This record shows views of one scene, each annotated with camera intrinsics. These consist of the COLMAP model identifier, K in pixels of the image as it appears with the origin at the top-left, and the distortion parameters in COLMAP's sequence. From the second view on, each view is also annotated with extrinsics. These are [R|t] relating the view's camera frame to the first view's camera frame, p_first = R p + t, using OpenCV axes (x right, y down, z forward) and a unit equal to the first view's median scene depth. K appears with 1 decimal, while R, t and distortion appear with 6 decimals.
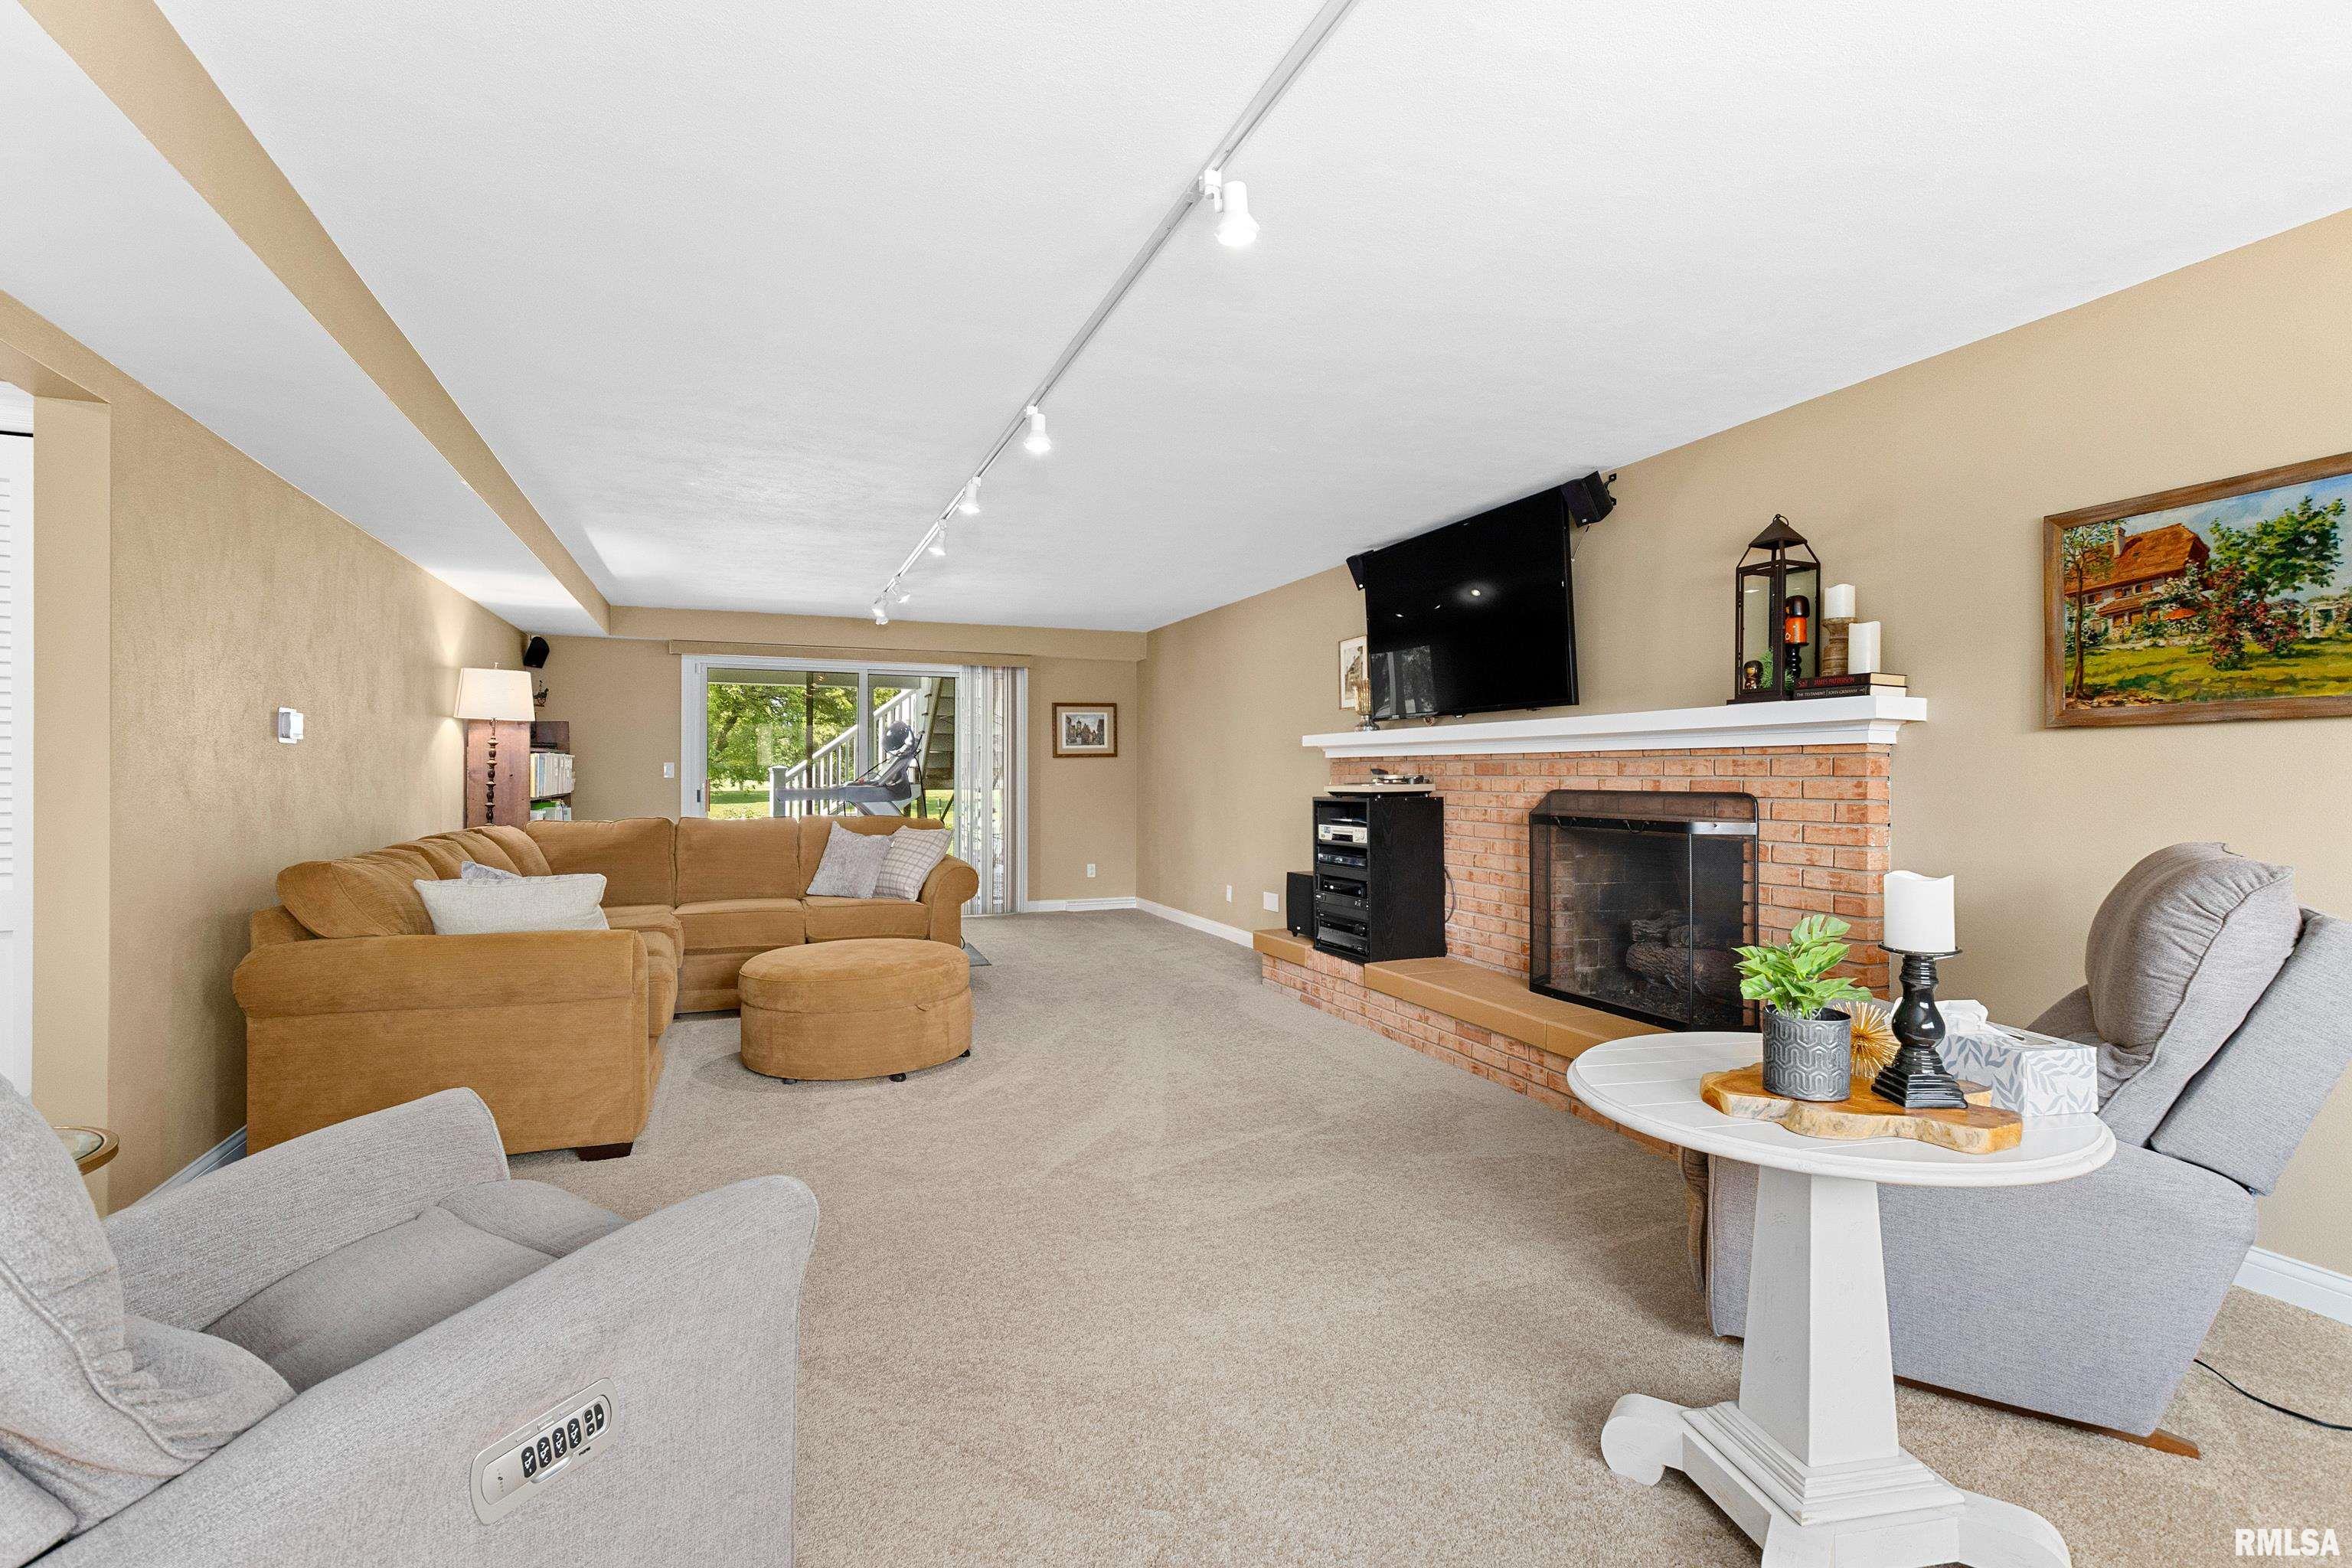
lens RADIAL K [[1099.9, 0, 1179.0], [0, 1099.9, 780.5], [0, 0, 1]] dist [0.003281, -0.000342]
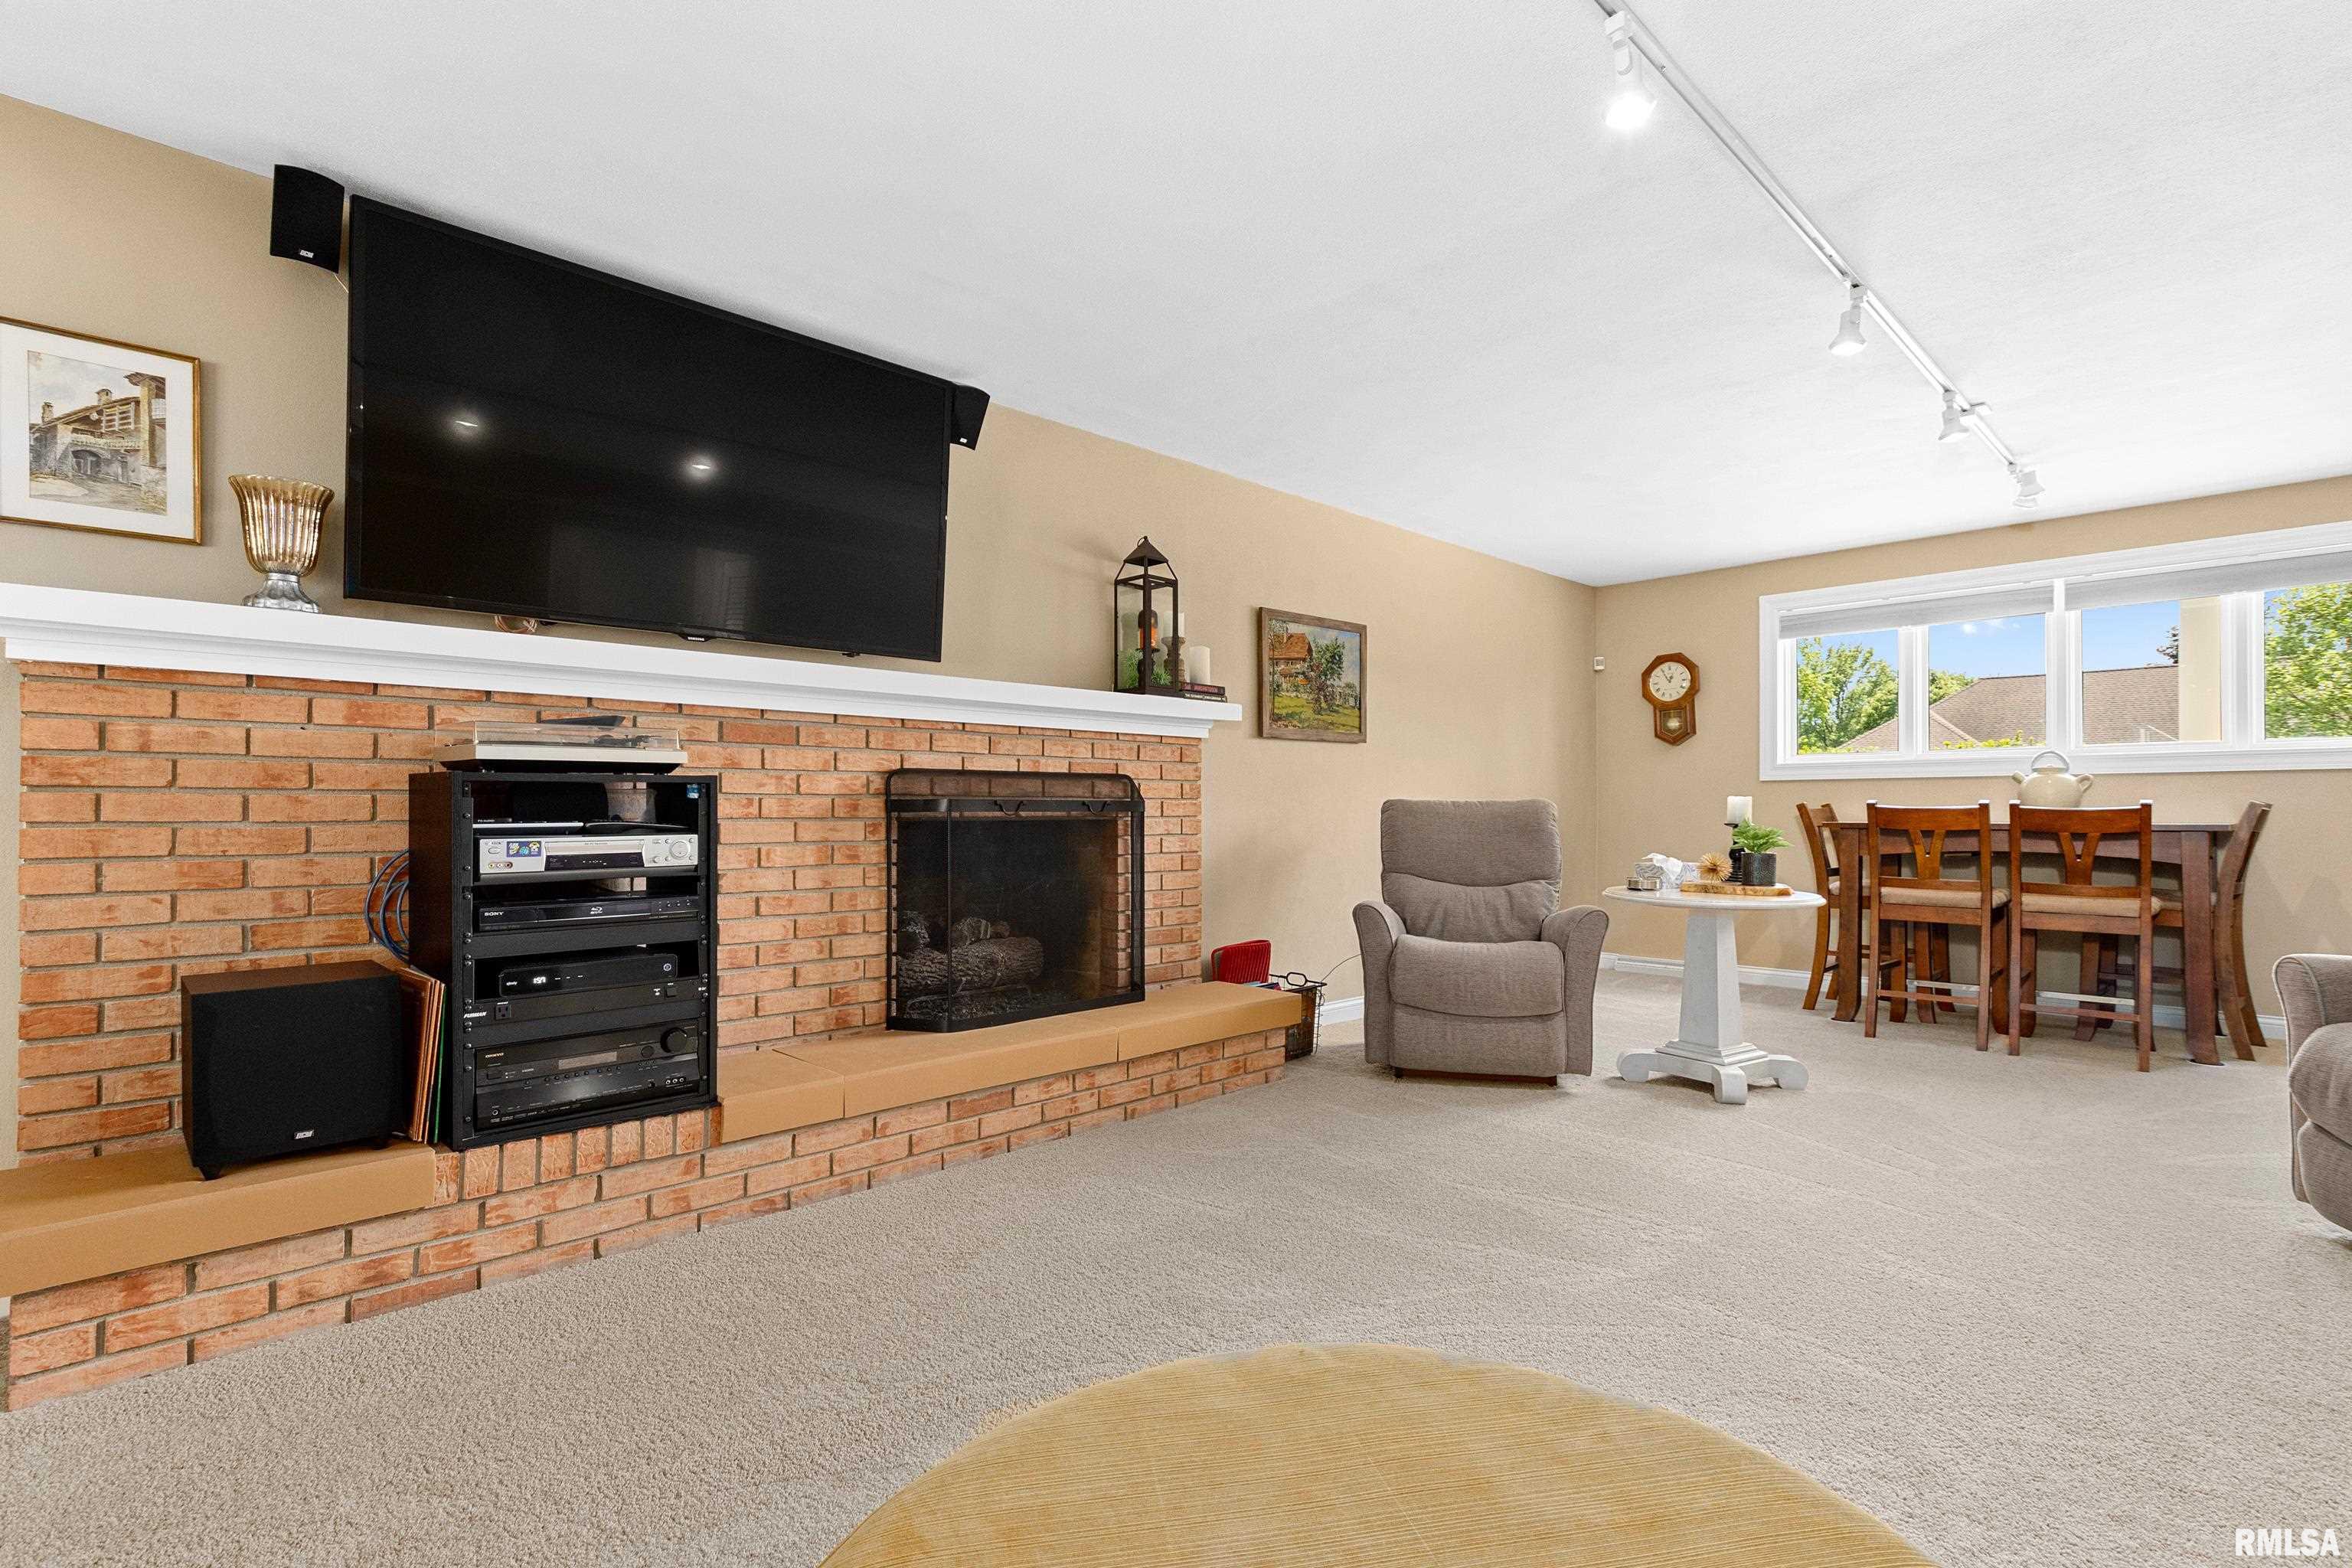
lens RADIAL K [[1099.9, 0, 1206.9], [0, 1099.9, 817.2], [0, 0, 1]] dist [0.003281, -0.000342]
pose [[-0.403535, -0.010297, 0.914906, -0.453299], [0.002446, 0.999921, 0.012333, 0.034351], [-0.914961, 0.007215, -0.403478, 1.167876]]
